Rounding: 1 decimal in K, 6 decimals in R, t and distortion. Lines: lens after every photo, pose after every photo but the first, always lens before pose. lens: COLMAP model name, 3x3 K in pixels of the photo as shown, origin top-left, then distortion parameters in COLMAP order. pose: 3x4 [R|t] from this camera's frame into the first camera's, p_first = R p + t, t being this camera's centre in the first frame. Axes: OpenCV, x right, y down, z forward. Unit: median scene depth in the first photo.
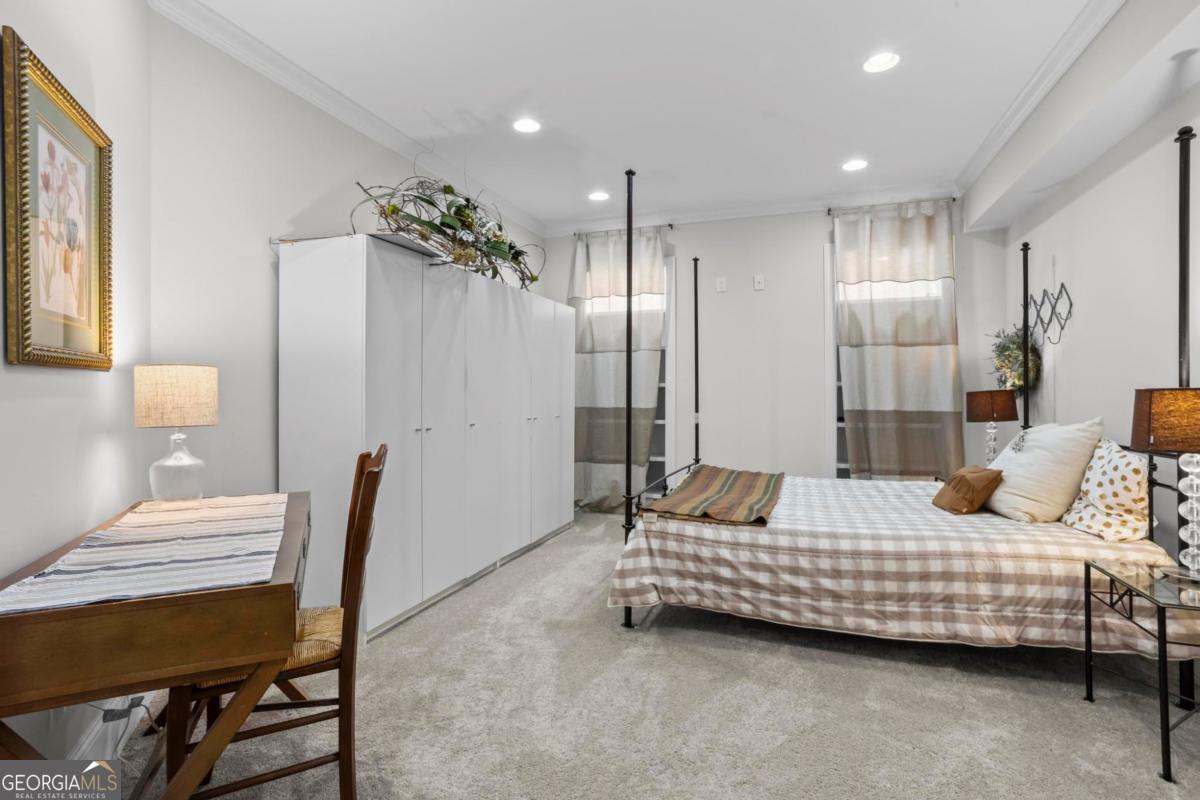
lens RADIAL K [[587.5, 0, 597.6], [0, 587.5, 394.1], [0, 0, 1]] dist [-0.010311, 0.001182]
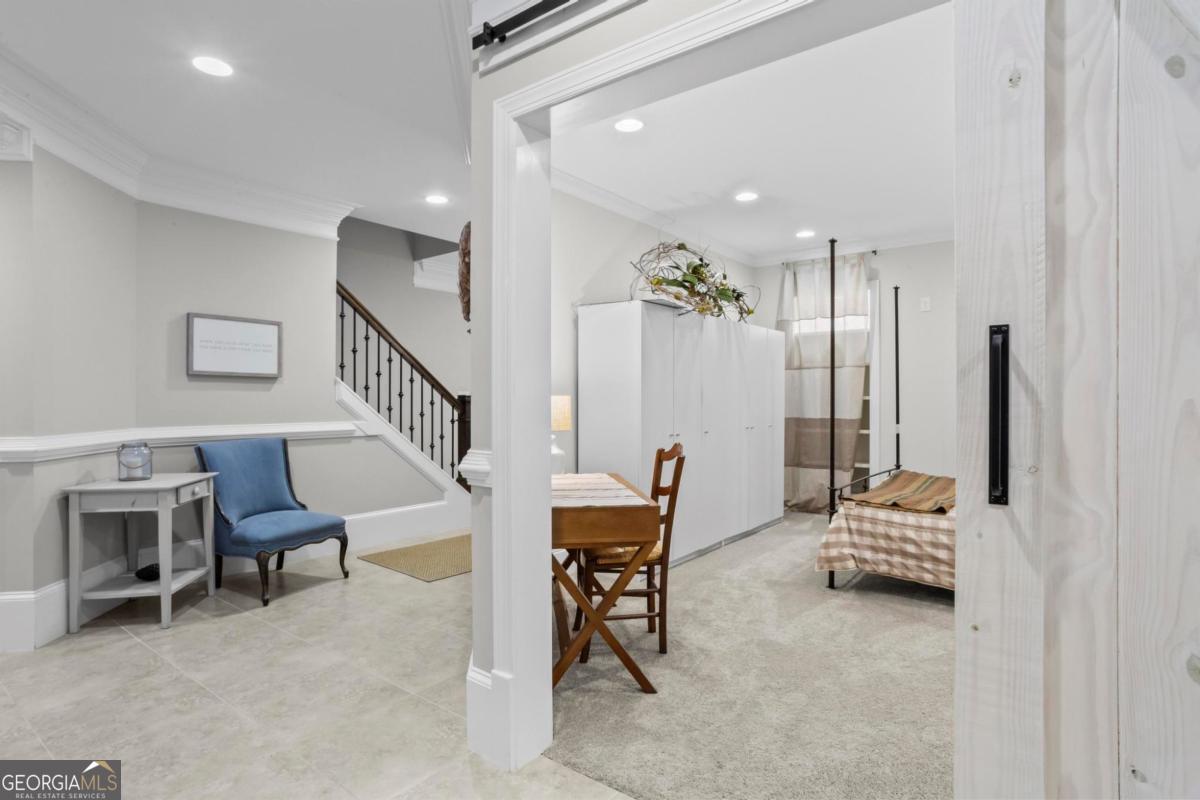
lens RADIAL K [[621.3, 0, 599.4], [0, 621.3, 400.4], [0, 0, 1]] dist [-0.033507, 0.001665]
pose [[0.950869, -0.001995, -0.309586, -0.011071], [0.002176, 0.999998, 0.000237, -0.018632], [0.309585, -0.000899, 0.950871, -0.380790]]
